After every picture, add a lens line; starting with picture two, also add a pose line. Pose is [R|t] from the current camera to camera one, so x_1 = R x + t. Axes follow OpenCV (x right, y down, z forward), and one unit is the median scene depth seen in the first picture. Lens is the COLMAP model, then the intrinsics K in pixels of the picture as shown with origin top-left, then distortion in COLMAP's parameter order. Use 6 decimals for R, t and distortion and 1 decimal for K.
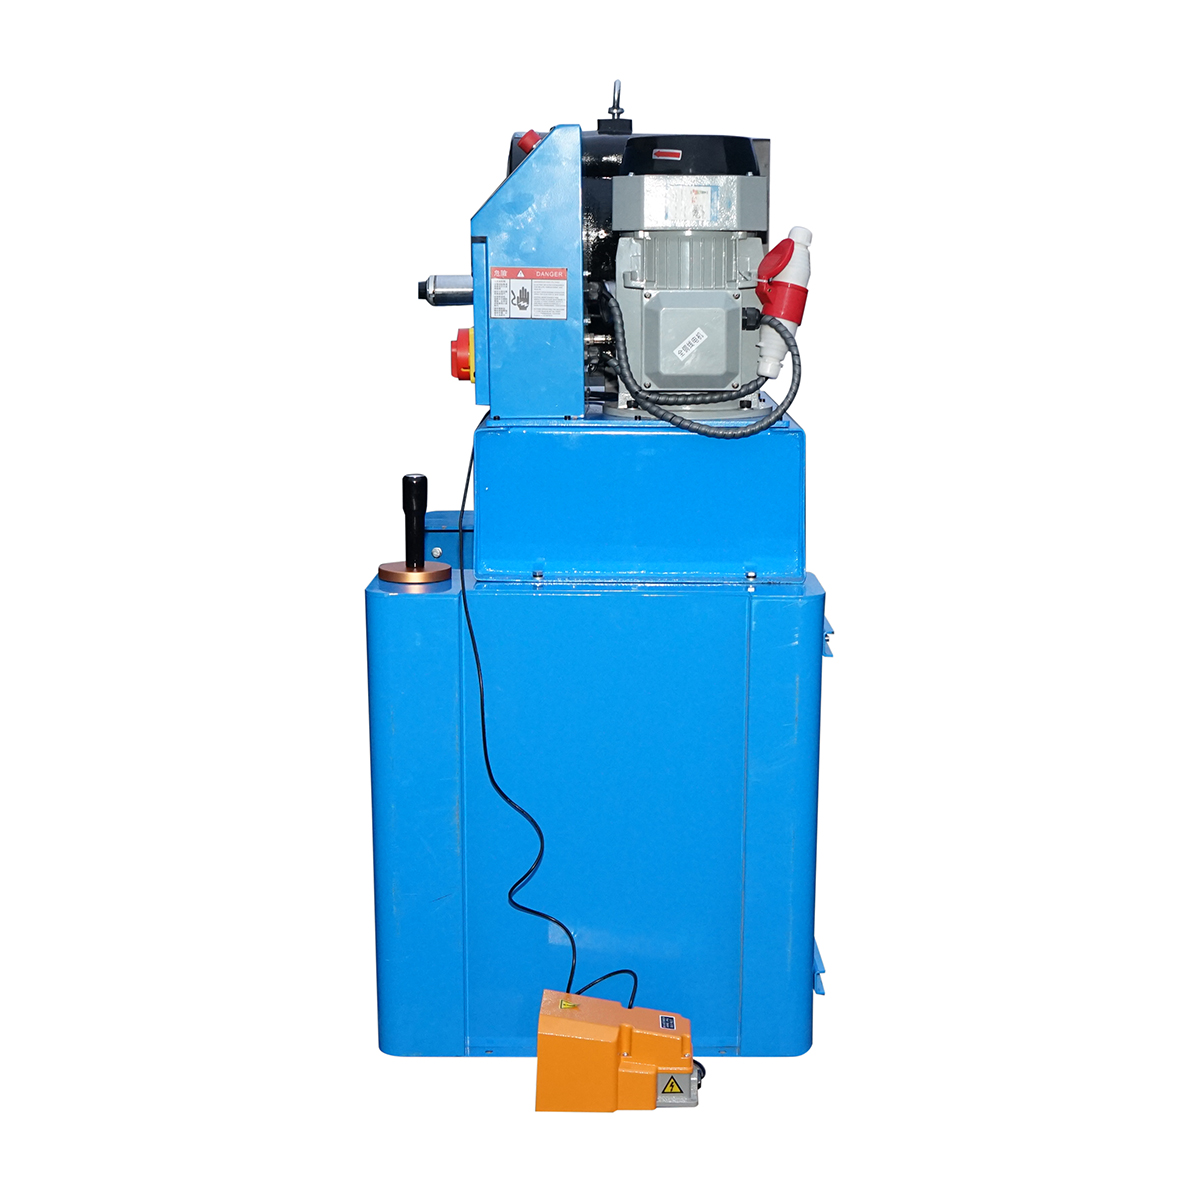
lens RADIAL K [[1863.6, 0, 569.0], [0, 1863.6, 665.8], [0, 0, 1]] dist [-0.008386, 0.049052]
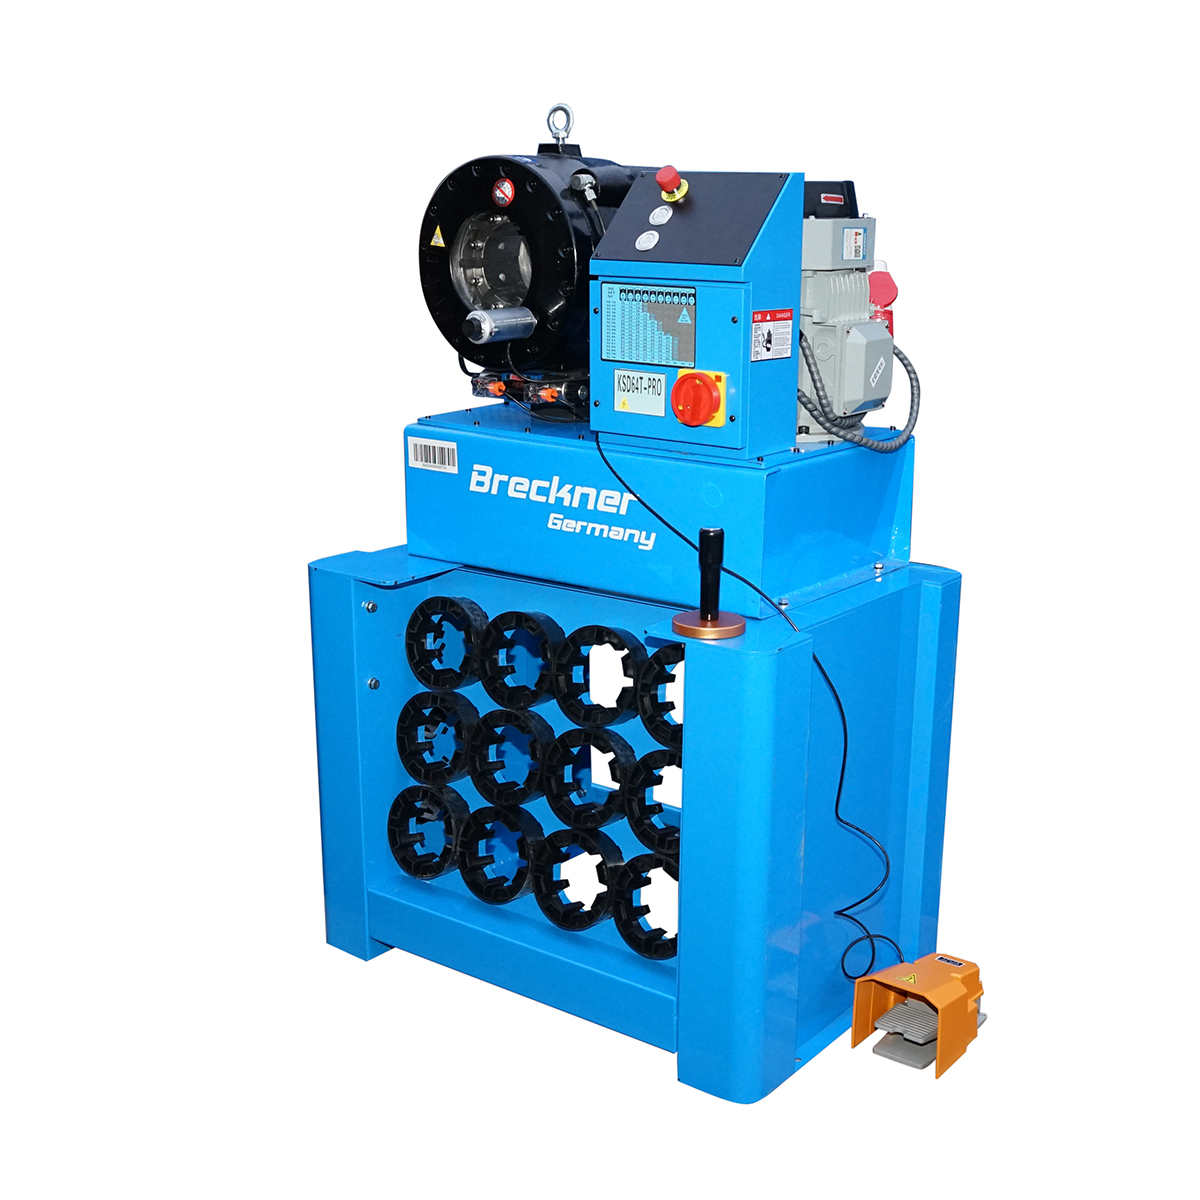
lens RADIAL K [[1634.8, 0, 600.0], [0, 1634.8, 600.0], [0, 0, 1]] dist [-0.015186, -0.005357]
pose [[0.599187, -0.194528, 0.776617, -0.802538], [0.160580, 0.979521, 0.121458, -0.181469], [-0.784340, 0.051933, 0.618154, 0.526841]]
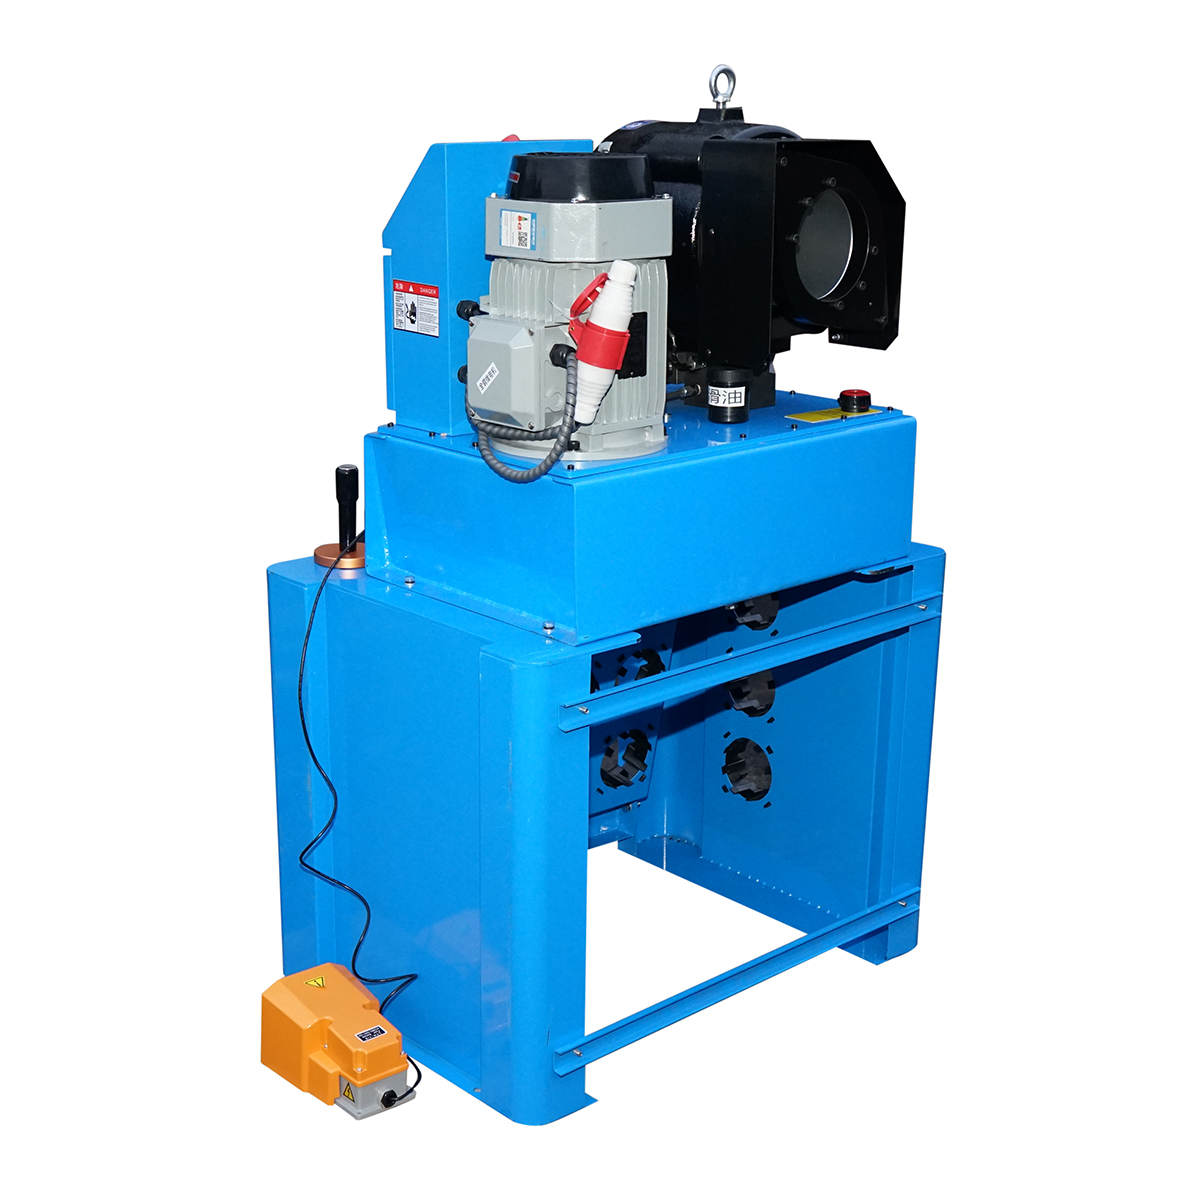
lens RADIAL K [[1863.6, 0, 569.0], [0, 1863.6, 665.8], [0, 0, 1]] dist [-0.008386, 0.049052]
pose [[0.675328, 0.225142, -0.702313, 0.789961], [-0.159551, 0.974314, 0.158918, -0.184577], [0.720053, 0.004733, 0.693903, 0.357118]]
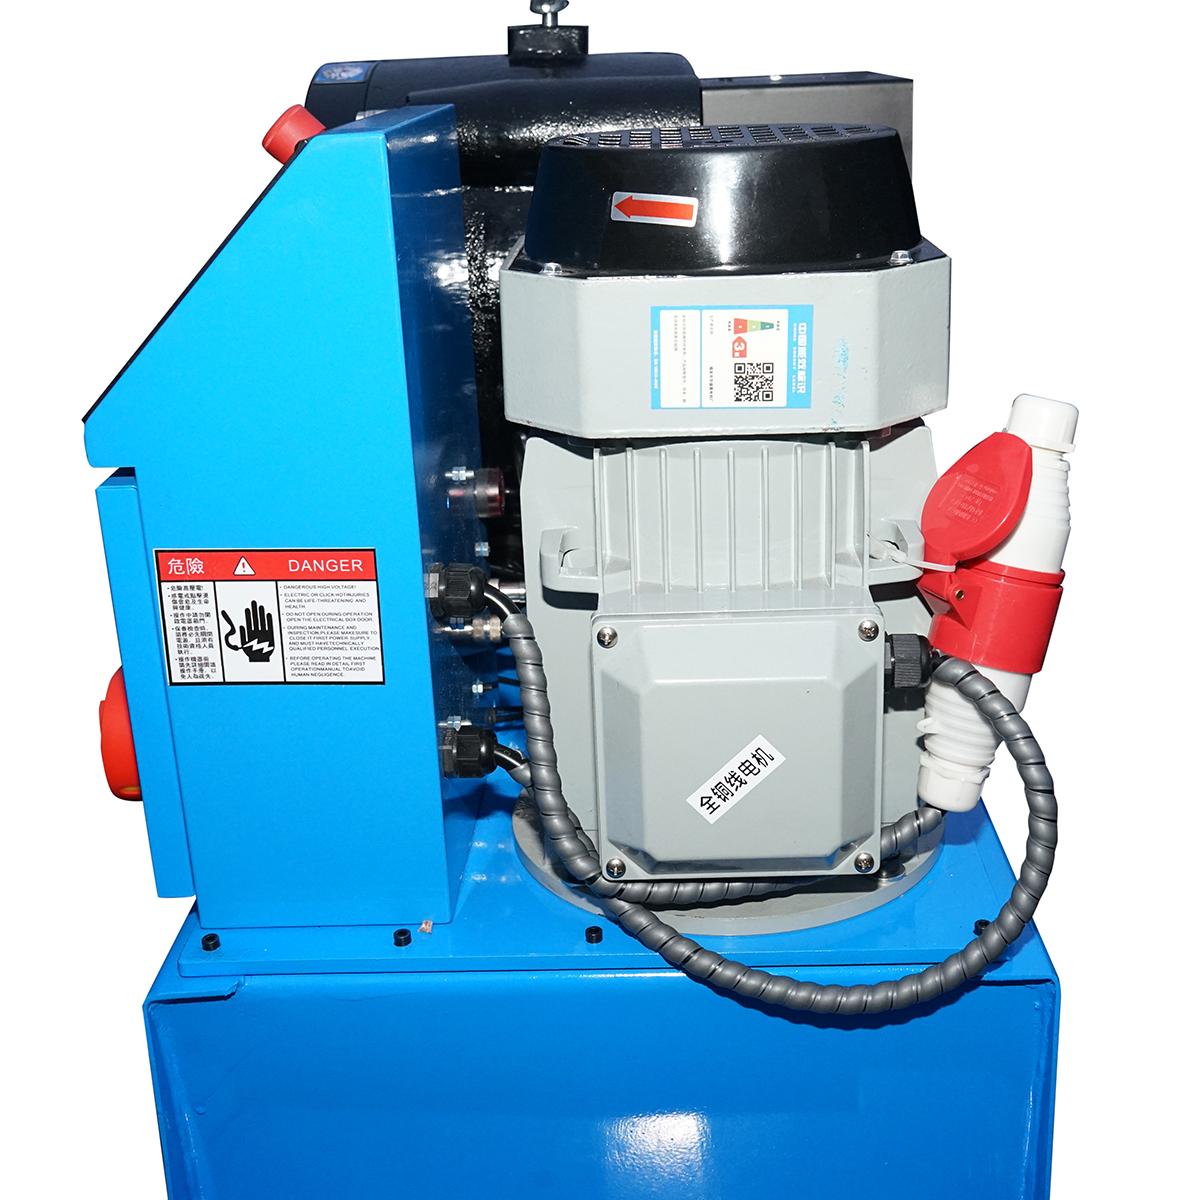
lens RADIAL K [[1632.3, 0, 600.0], [0, 1632.3, 600.0], [0, 0, 1]] dist [0.014998, -0.008322]
pose [[0.999472, -0.029169, -0.014317, 0.044749], [0.030734, 0.991661, 0.125156, -0.239745], [0.010547, -0.125530, 0.992034, 0.695419]]
